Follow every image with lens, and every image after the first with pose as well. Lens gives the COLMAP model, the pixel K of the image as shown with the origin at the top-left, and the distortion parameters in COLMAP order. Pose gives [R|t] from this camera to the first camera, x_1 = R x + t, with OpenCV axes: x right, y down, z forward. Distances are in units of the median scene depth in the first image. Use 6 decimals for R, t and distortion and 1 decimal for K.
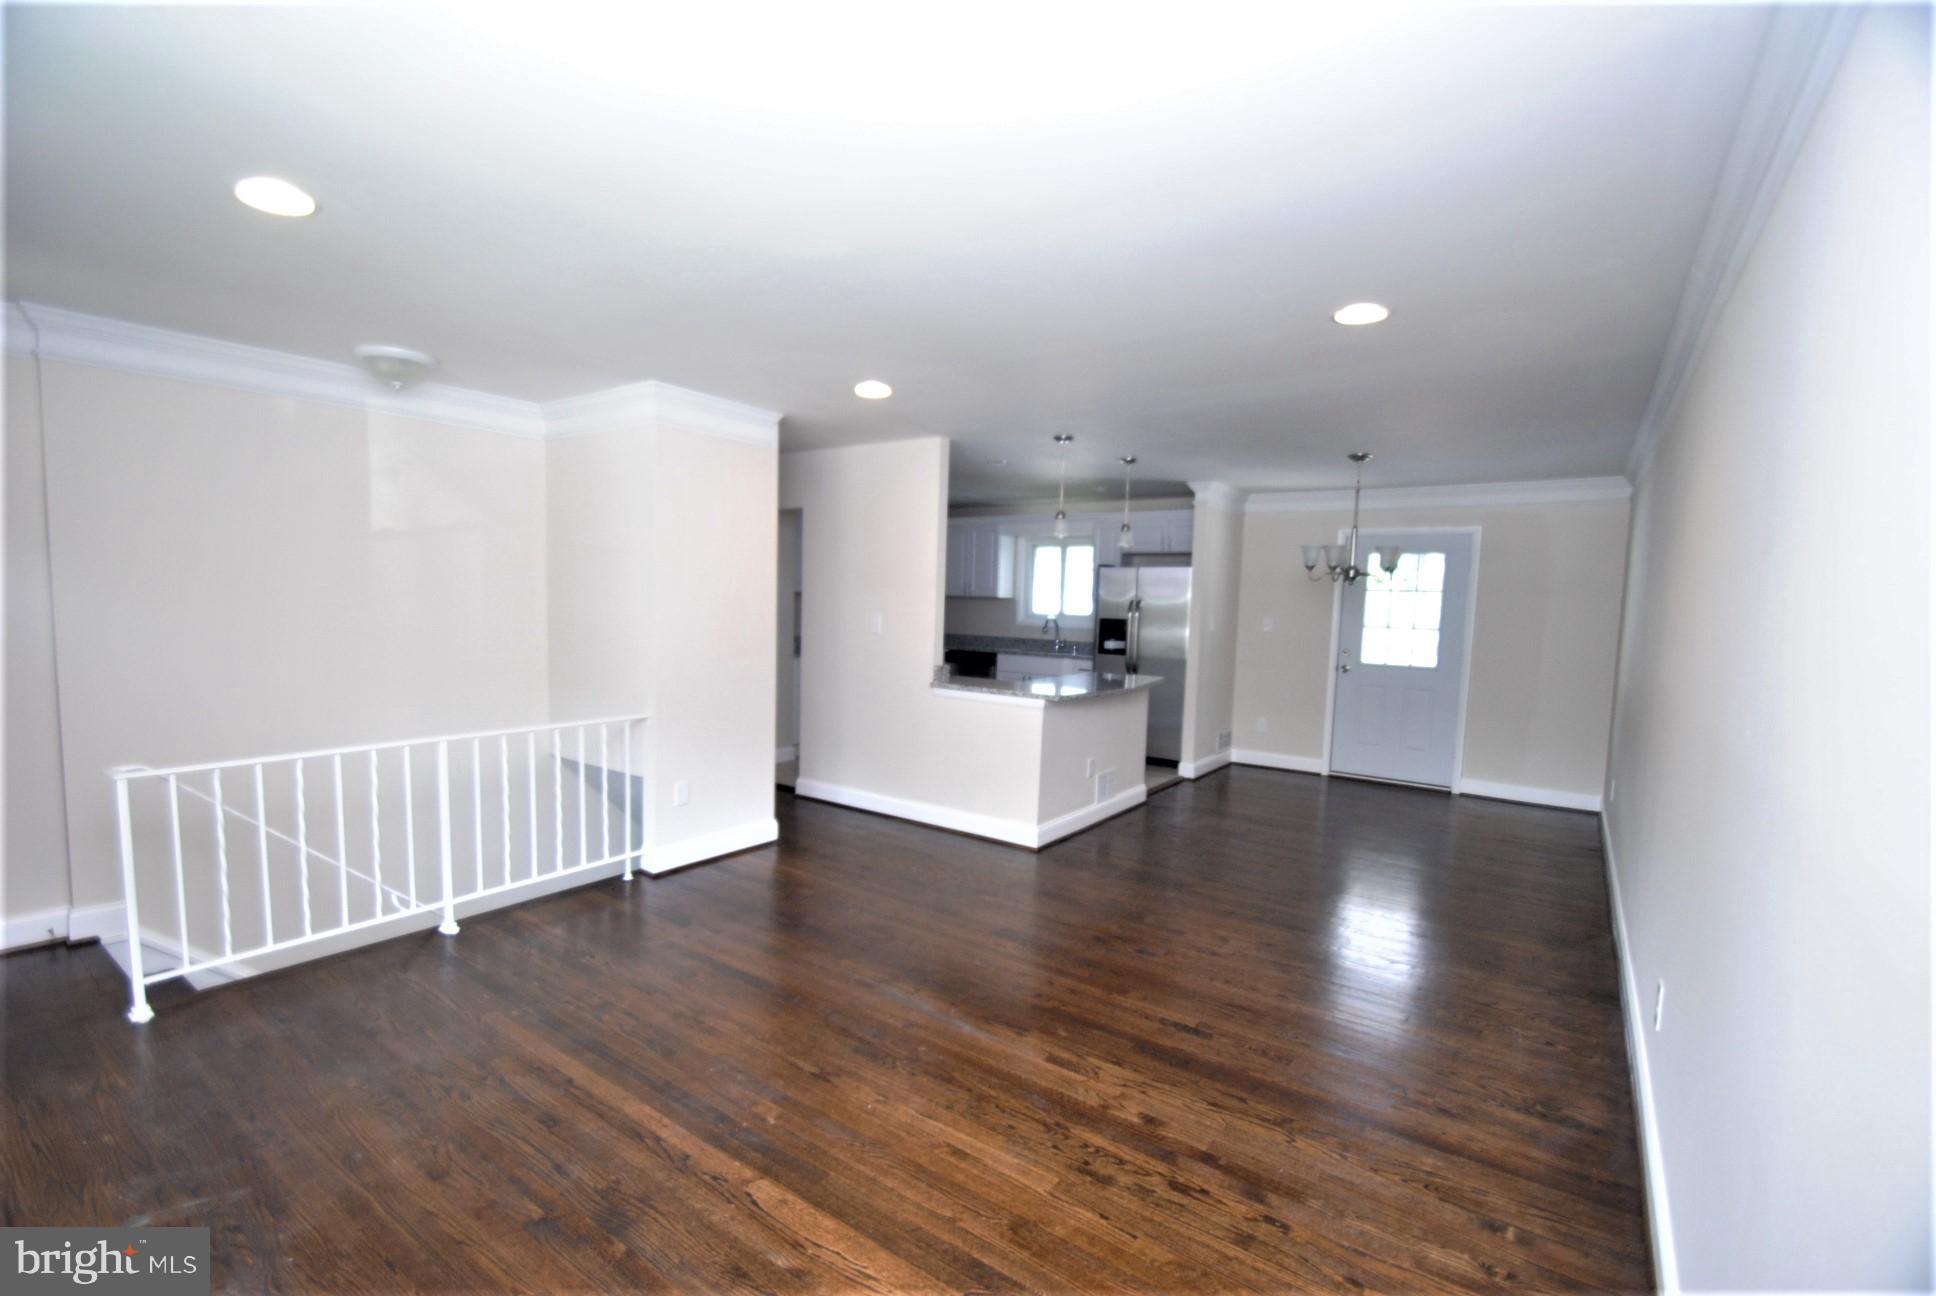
lens RADIAL K [[851.1, 0, 950.2], [0, 851.1, 675.1], [0, 0, 1]] dist [0.024143, -0.024102]
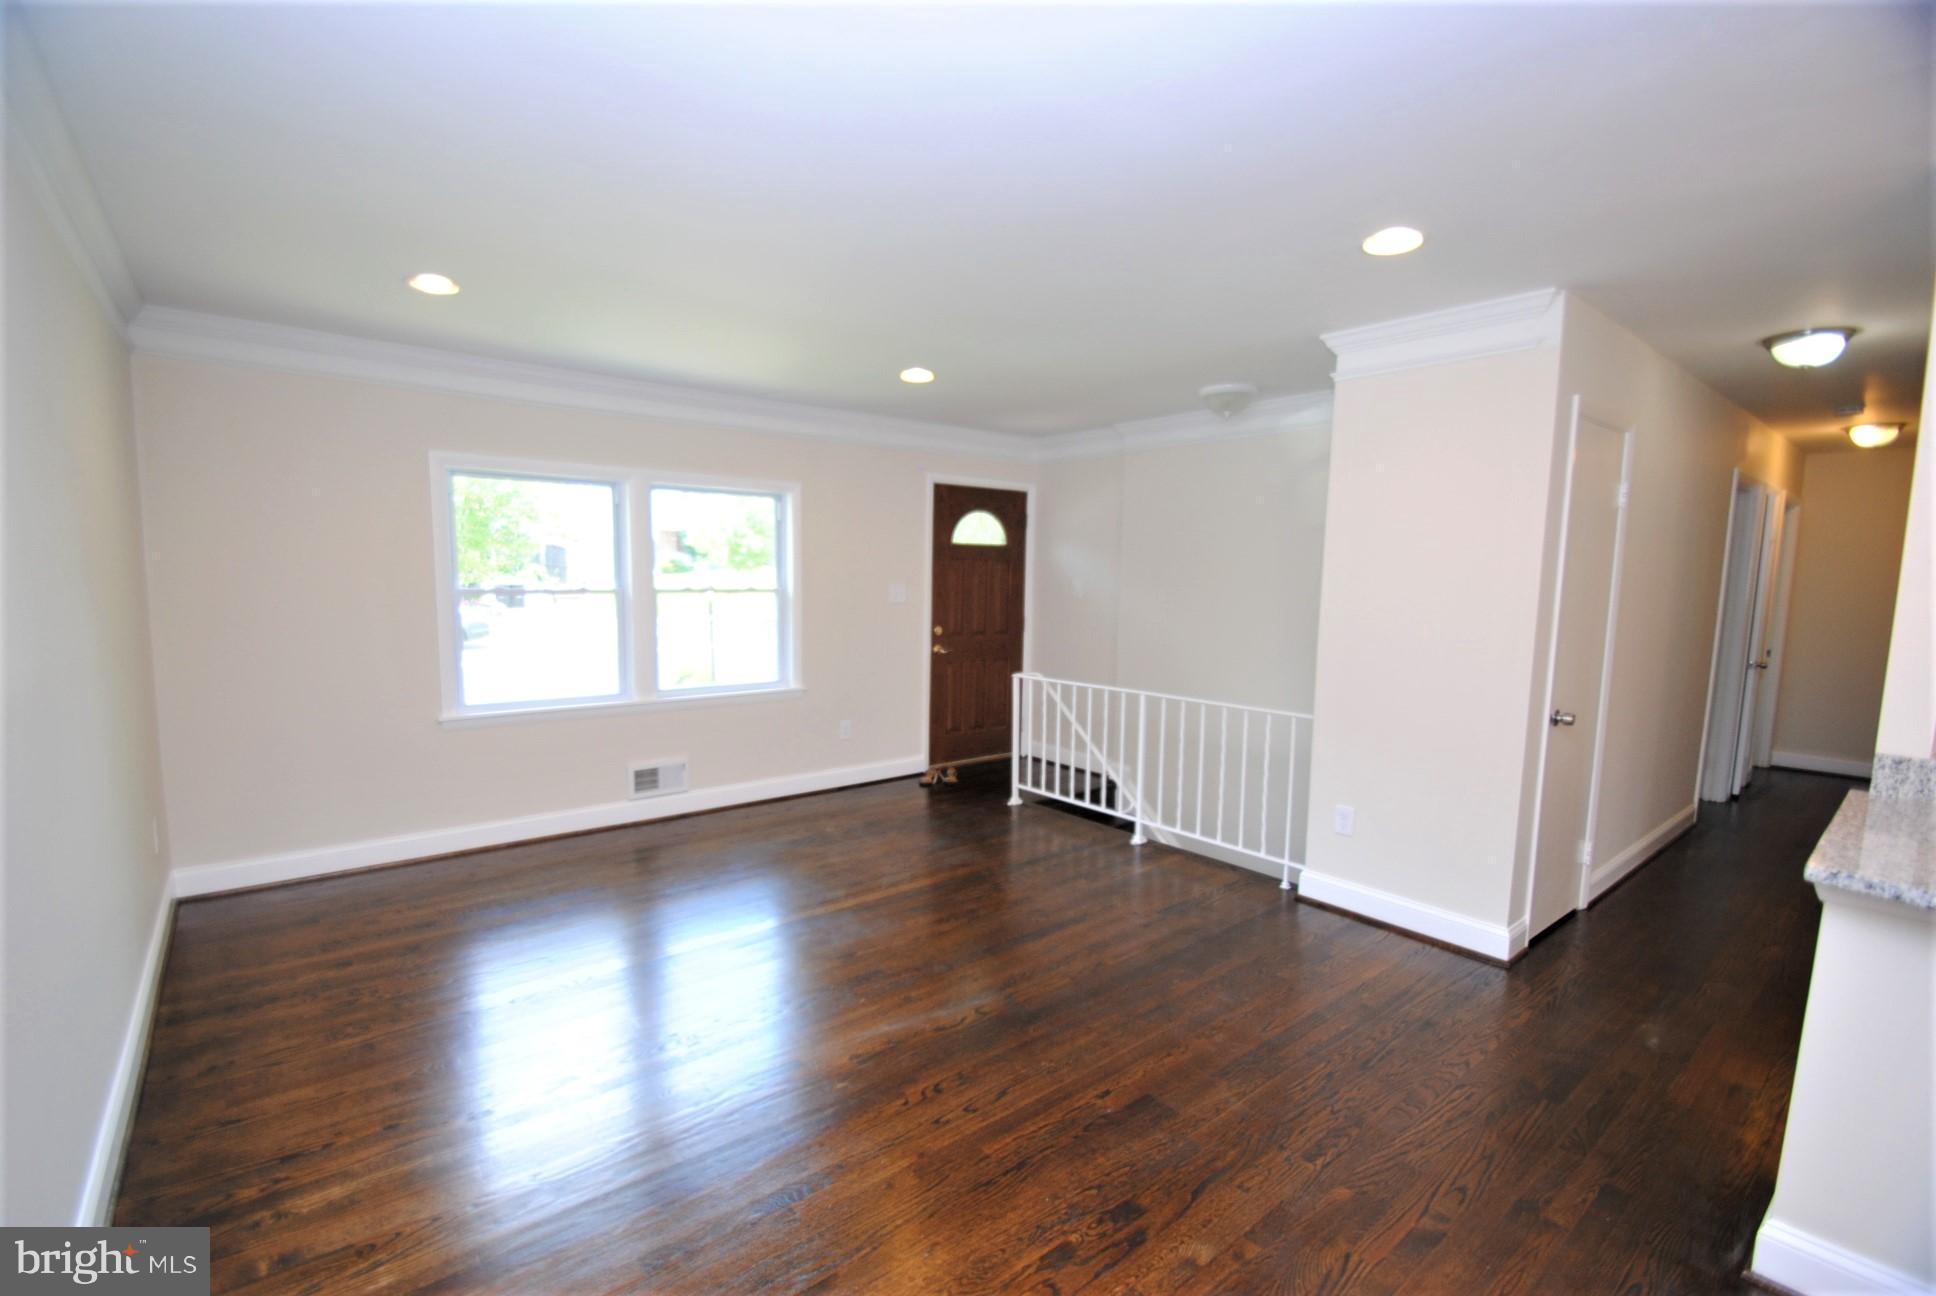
lens RADIAL K [[851.1, 0, 950.2], [0, 851.1, 675.1], [0, 0, 1]] dist [0.024143, -0.024102]
pose [[-0.259580, 0.083840, -0.962075, 0.781564], [-0.109033, 0.987310, 0.115458, -0.075182], [0.959547, 0.134868, -0.247145, 1.122339]]
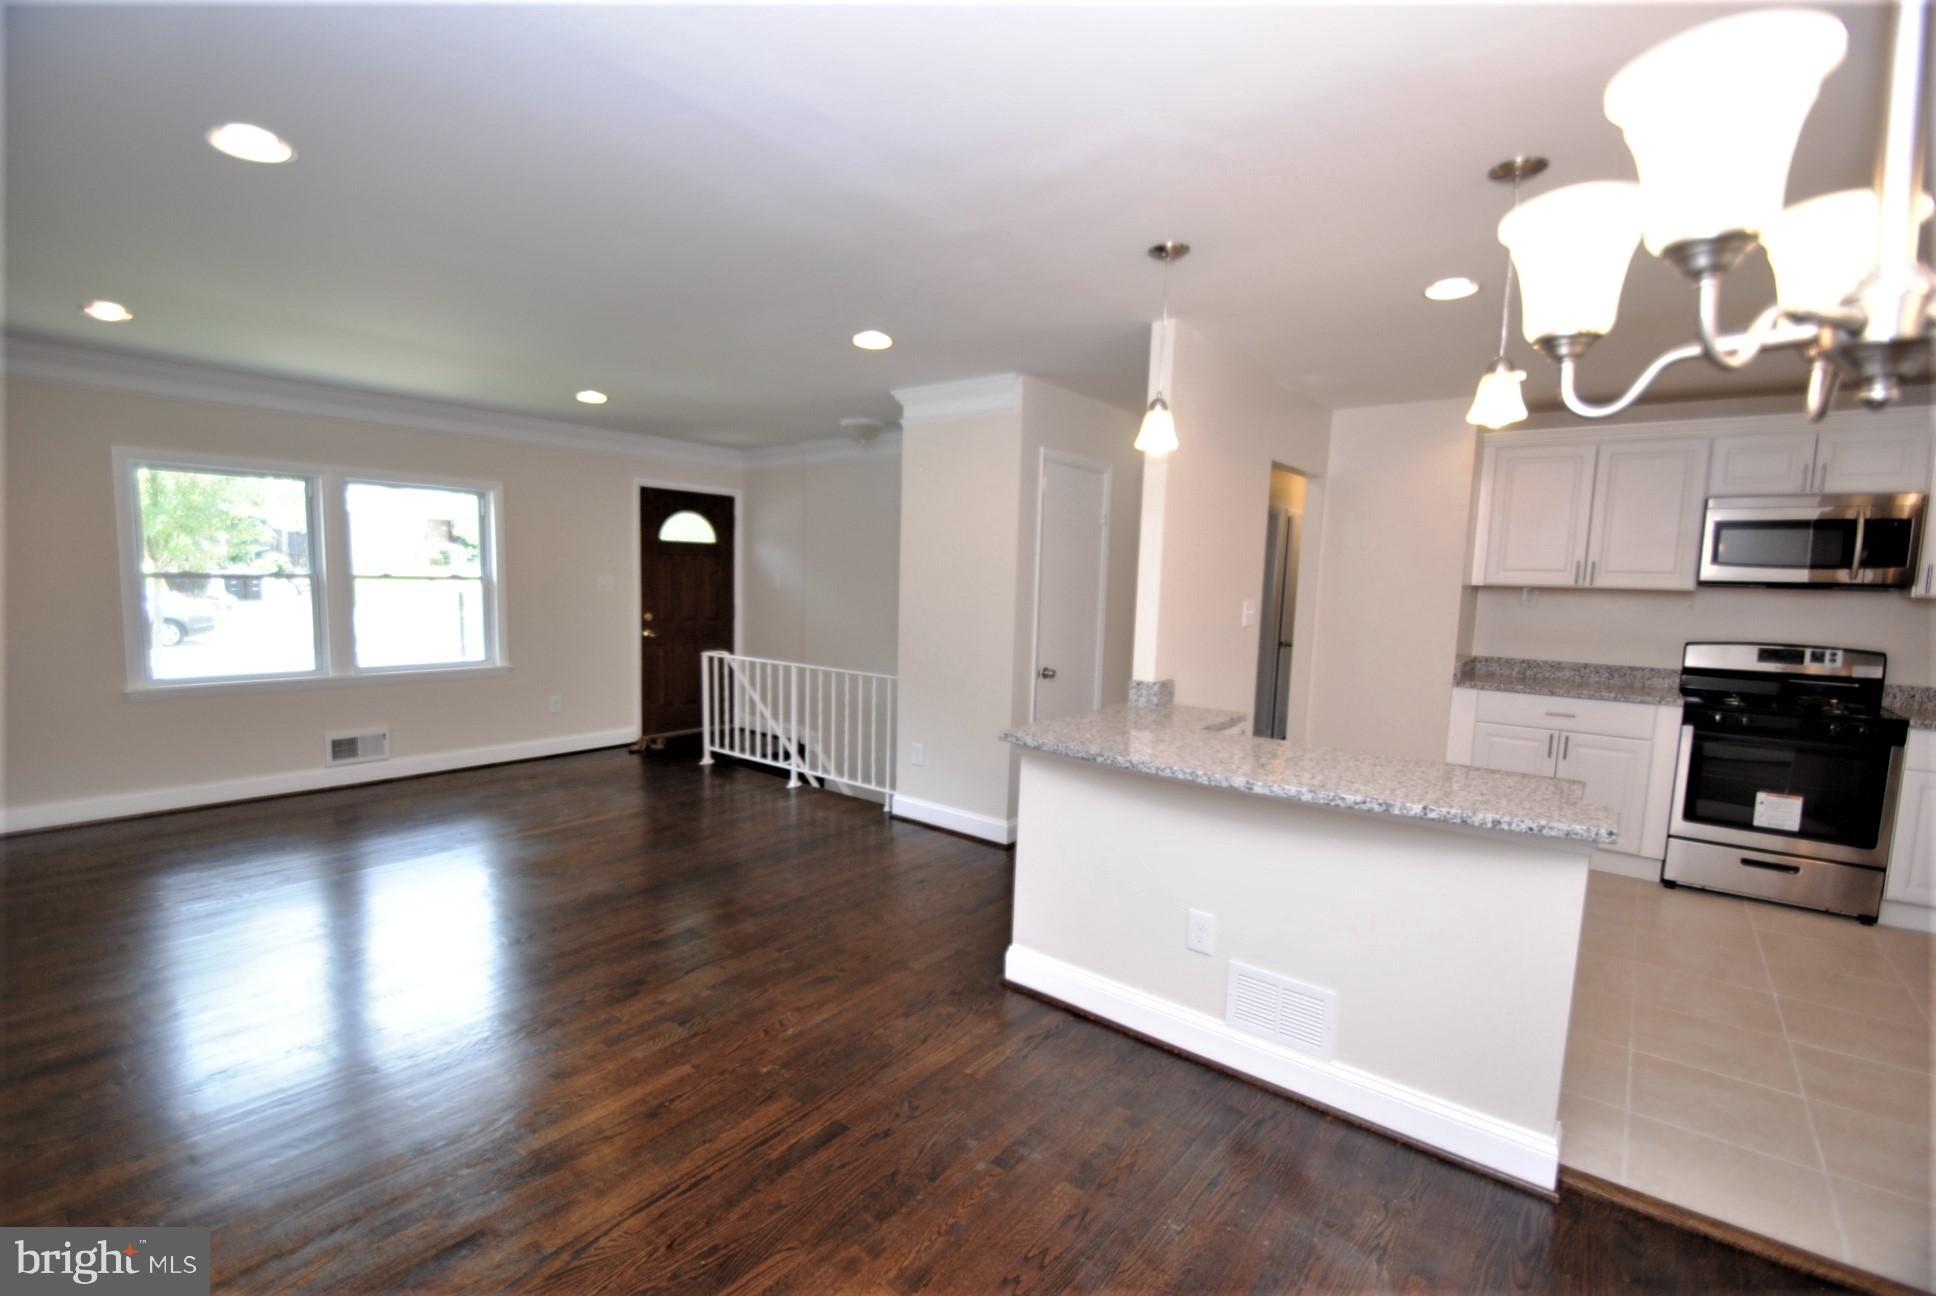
lens RADIAL K [[851.1, 0, 950.2], [0, 851.1, 675.1], [0, 0, 1]] dist [0.024143, -0.024102]
pose [[-0.054757, 0.086157, -0.994776, 1.061135], [-0.121224, 0.988327, 0.092271, -0.096197], [0.991114, 0.125644, -0.043674, 1.476419]]
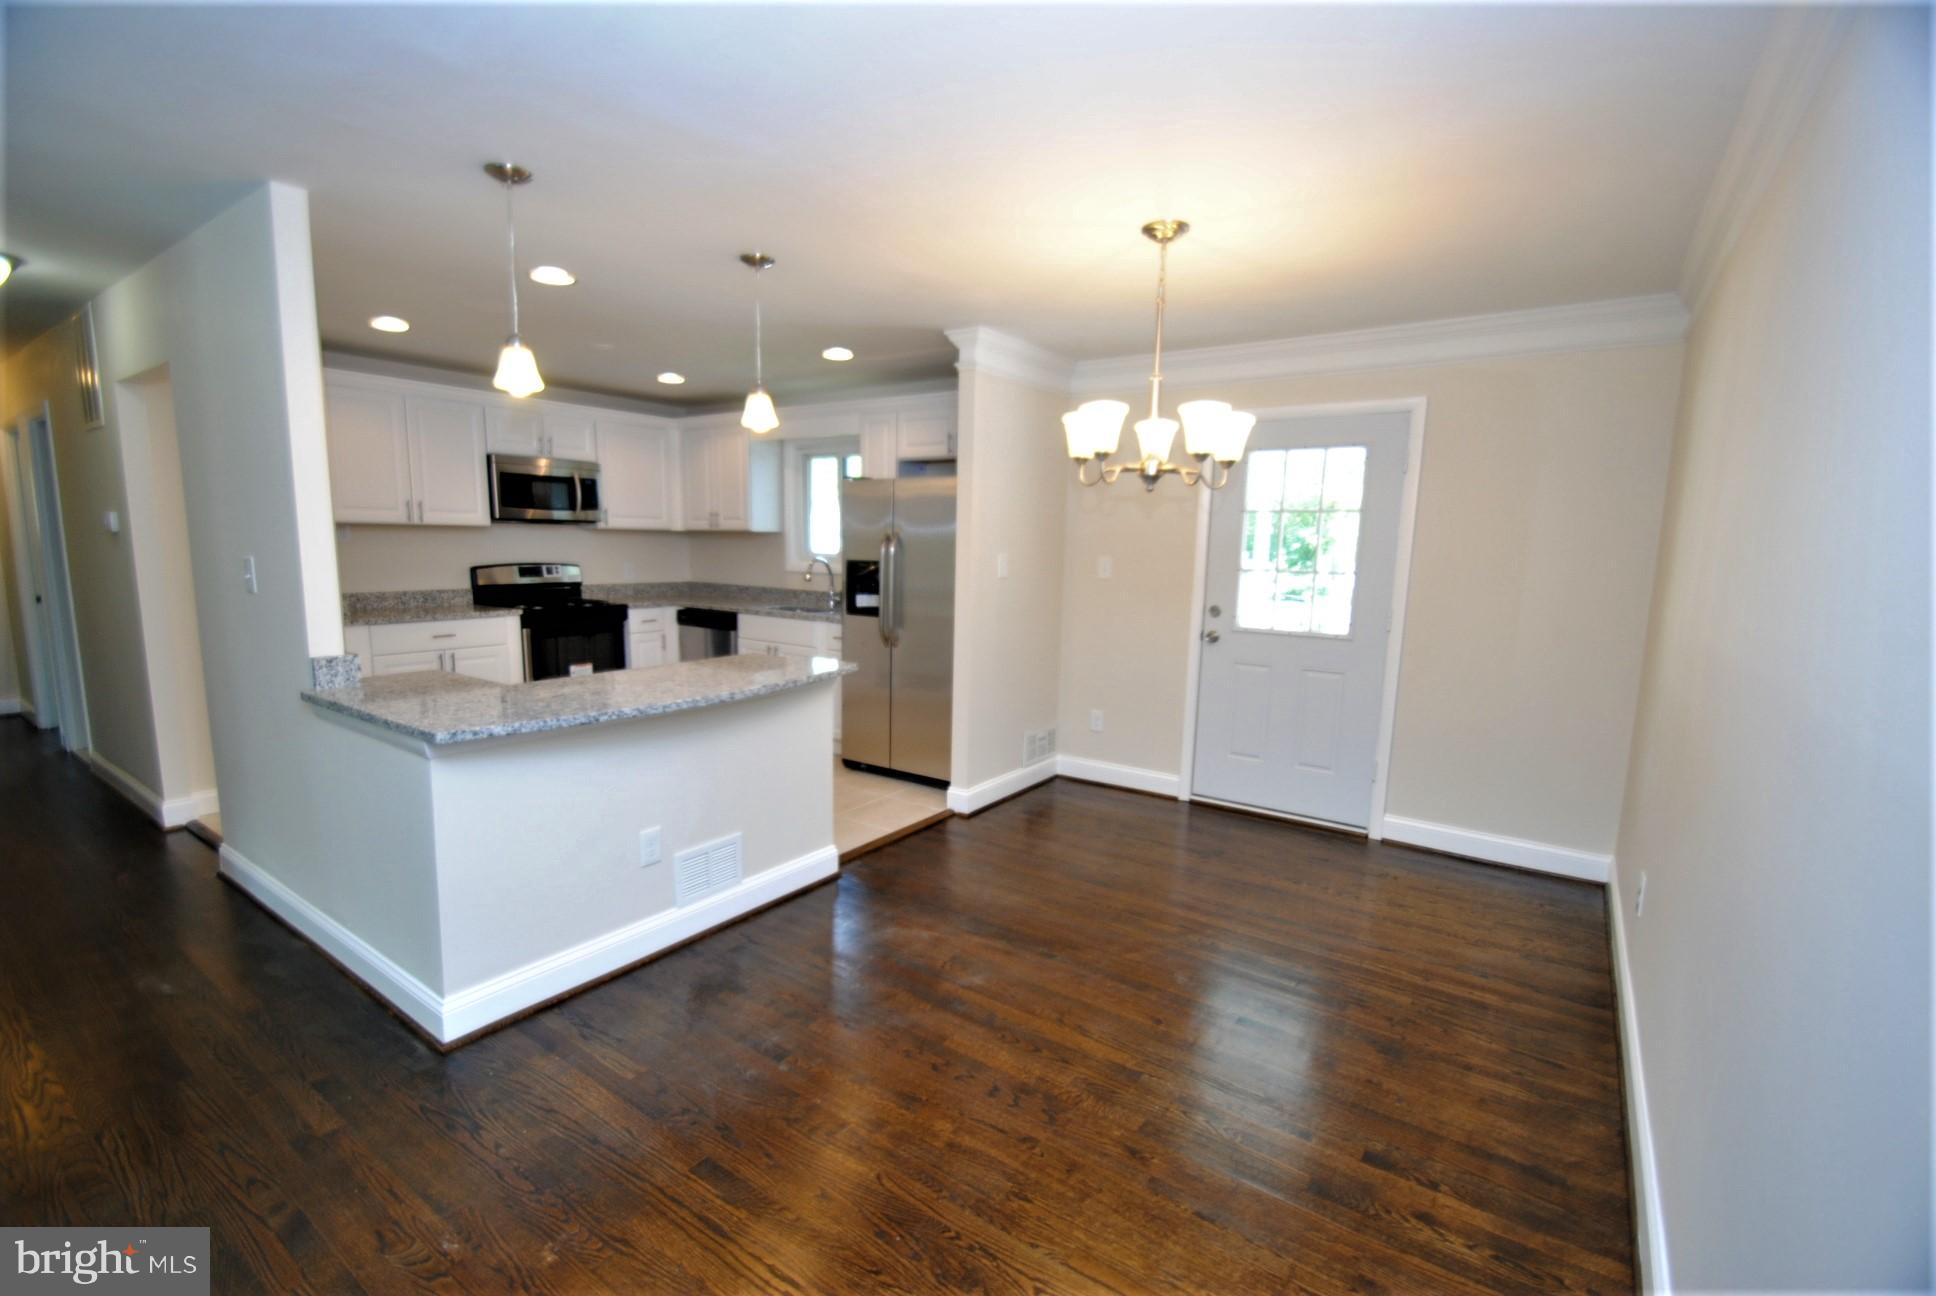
lens RADIAL K [[851.1, 0, 950.2], [0, 851.1, 675.1], [0, 0, 1]] dist [0.024143, -0.024102]
pose [[0.999953, -0.009330, 0.002486, 0.591846], [0.009144, 0.997737, 0.066606, -0.051305], [-0.003101, -0.066580, 0.997776, 0.818139]]
